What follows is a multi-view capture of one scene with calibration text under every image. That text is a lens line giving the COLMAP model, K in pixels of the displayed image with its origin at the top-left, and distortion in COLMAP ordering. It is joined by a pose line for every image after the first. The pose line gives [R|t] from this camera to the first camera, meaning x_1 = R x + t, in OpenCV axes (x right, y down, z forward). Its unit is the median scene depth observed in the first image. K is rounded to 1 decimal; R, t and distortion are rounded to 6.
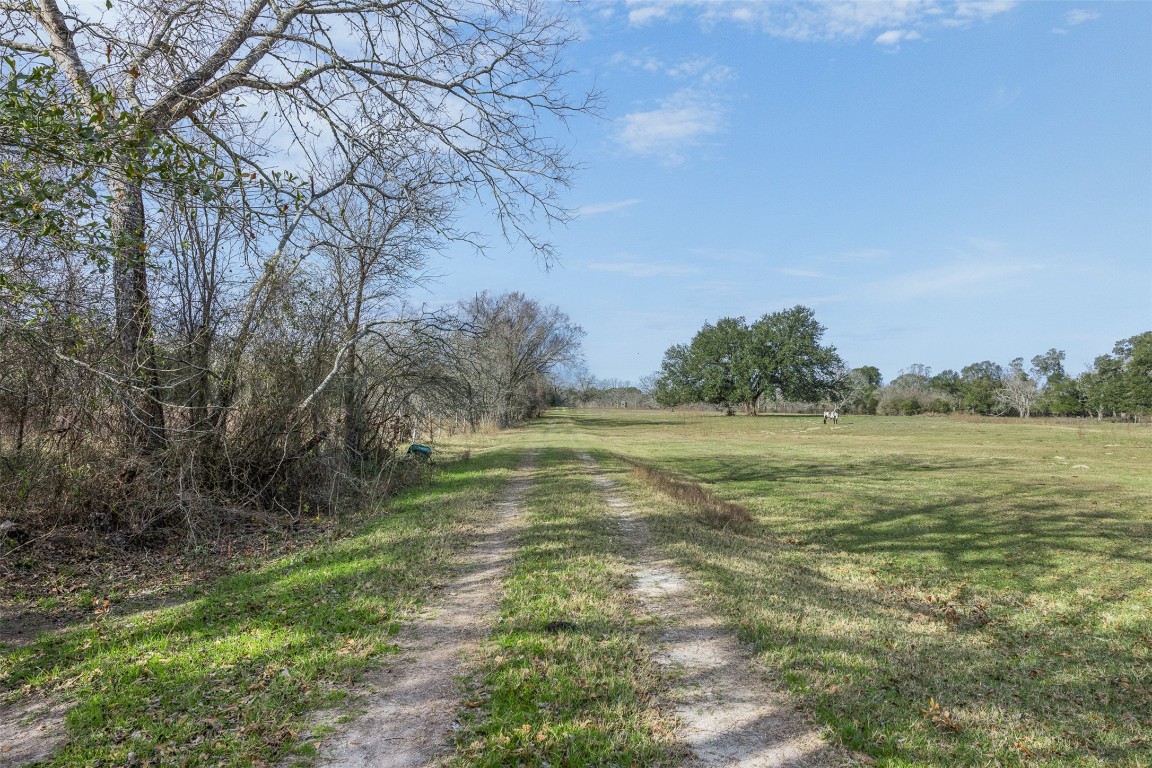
lens RADIAL K [[824.5, 0, 575.5], [0, 824.5, 387.0], [0, 0, 1]] dist [-0.000003, -0.000693]
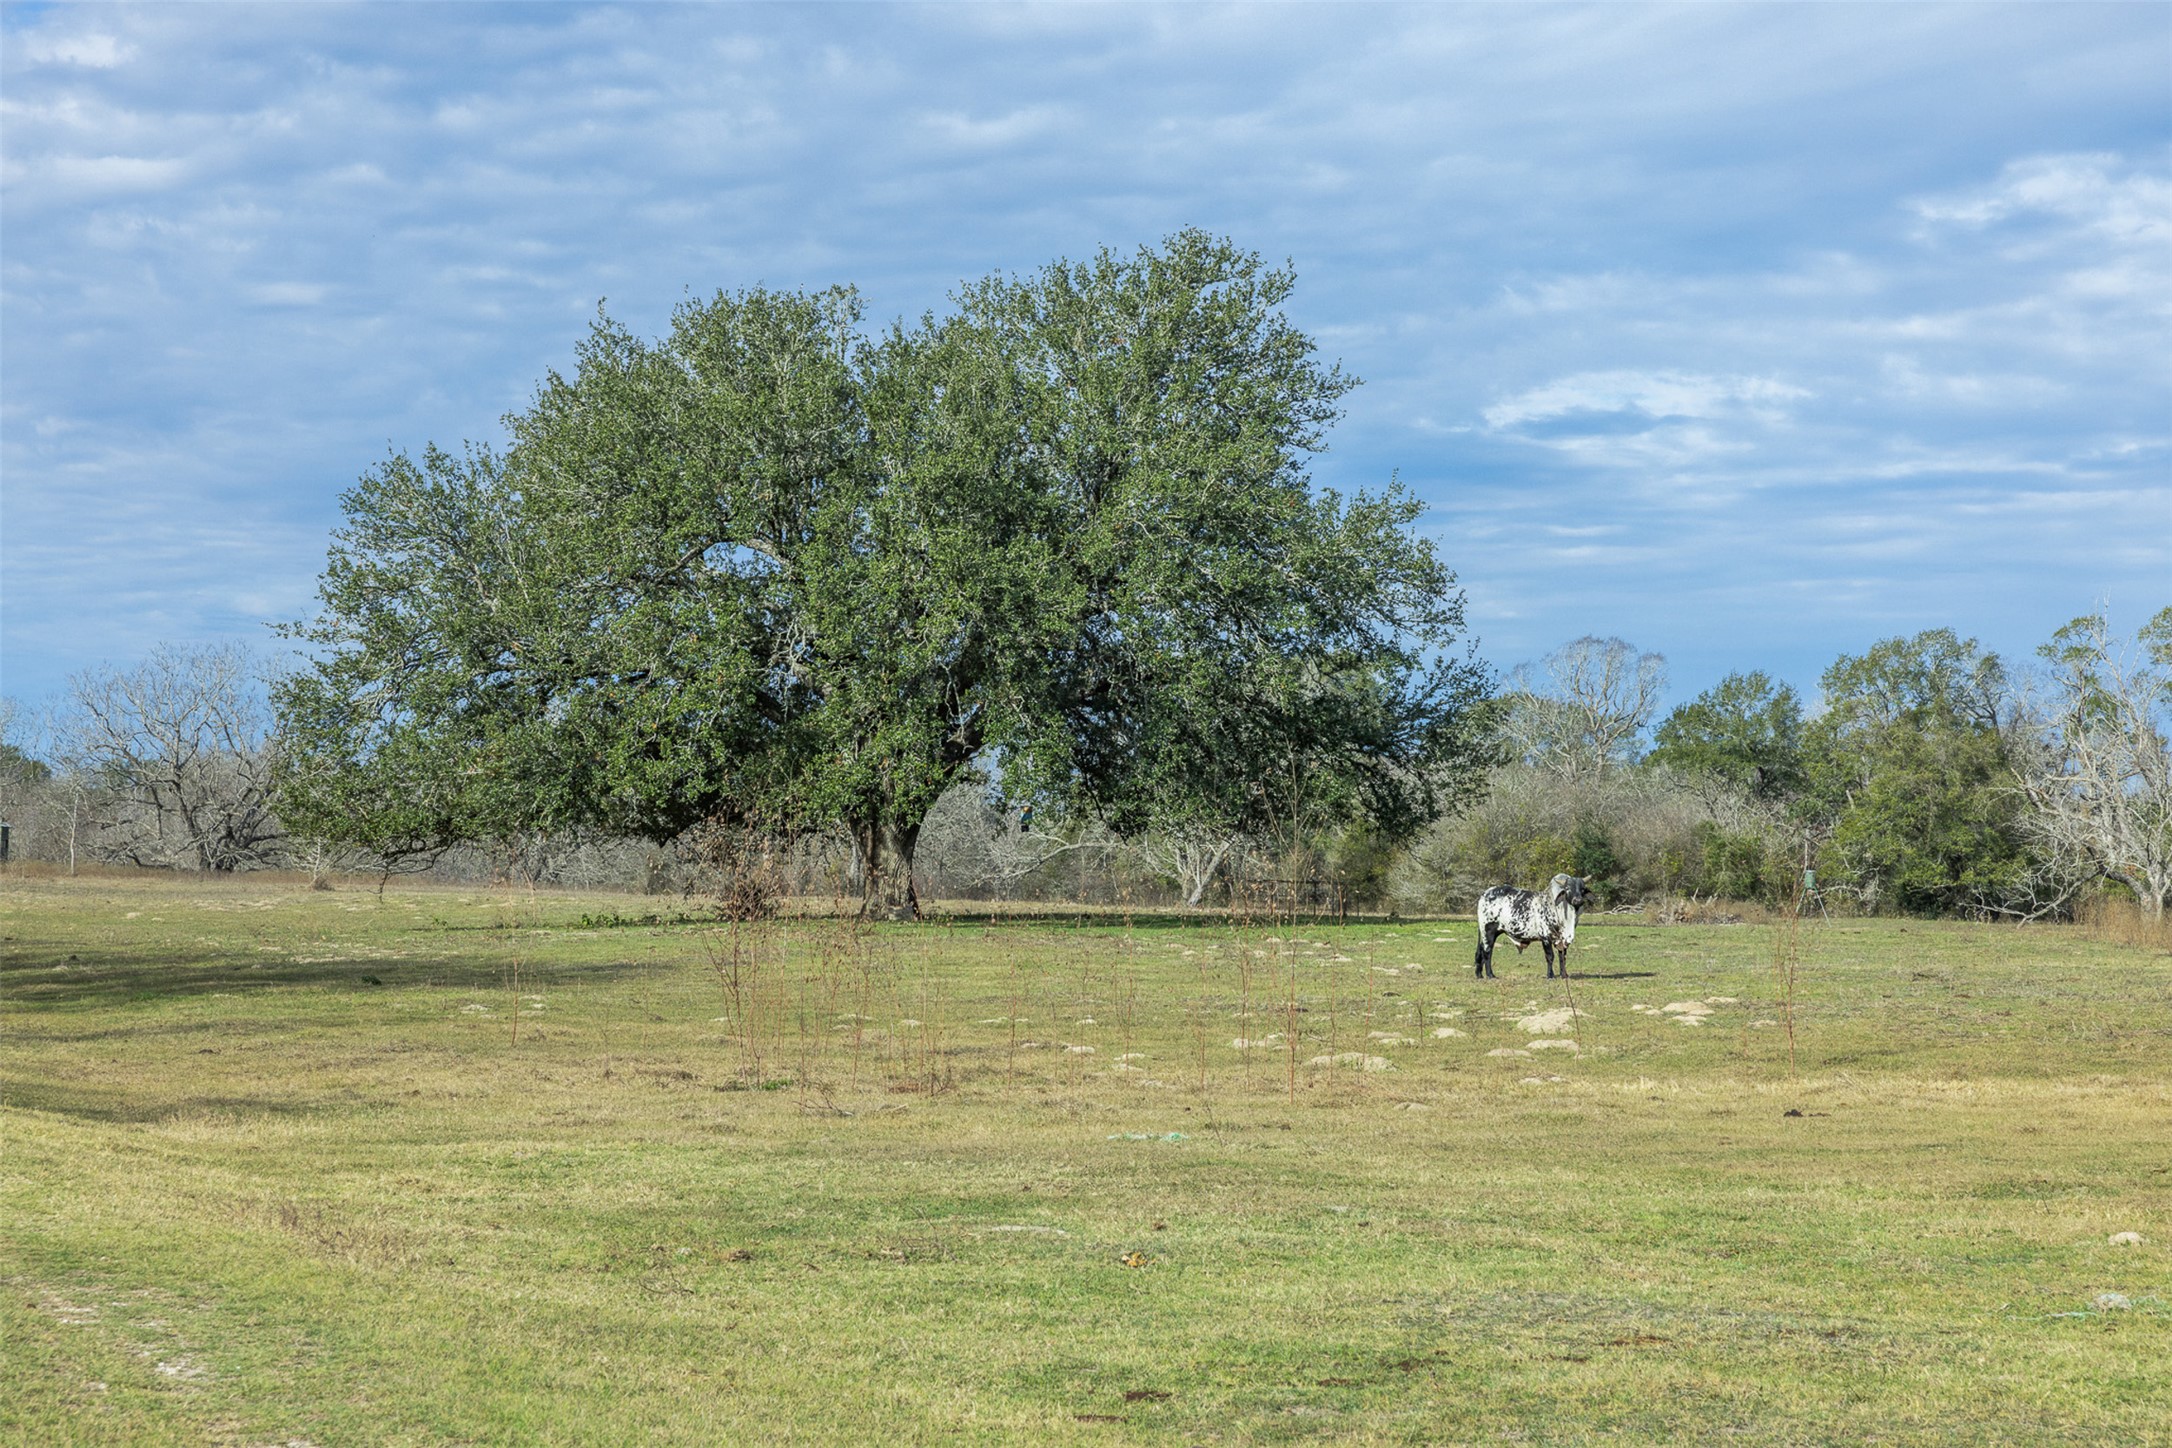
lens RADIAL K [[4361.9, 0, 1083.7], [0, 4361.9, 726.1], [0, 0, 1]] dist [0.280311, 0.000000]
pose [[0.951080, 0.015122, 0.308575, -0.010953], [-0.013058, 0.999876, -0.008752, 0.004967], [-0.308670, 0.004295, 0.951160, 0.191338]]
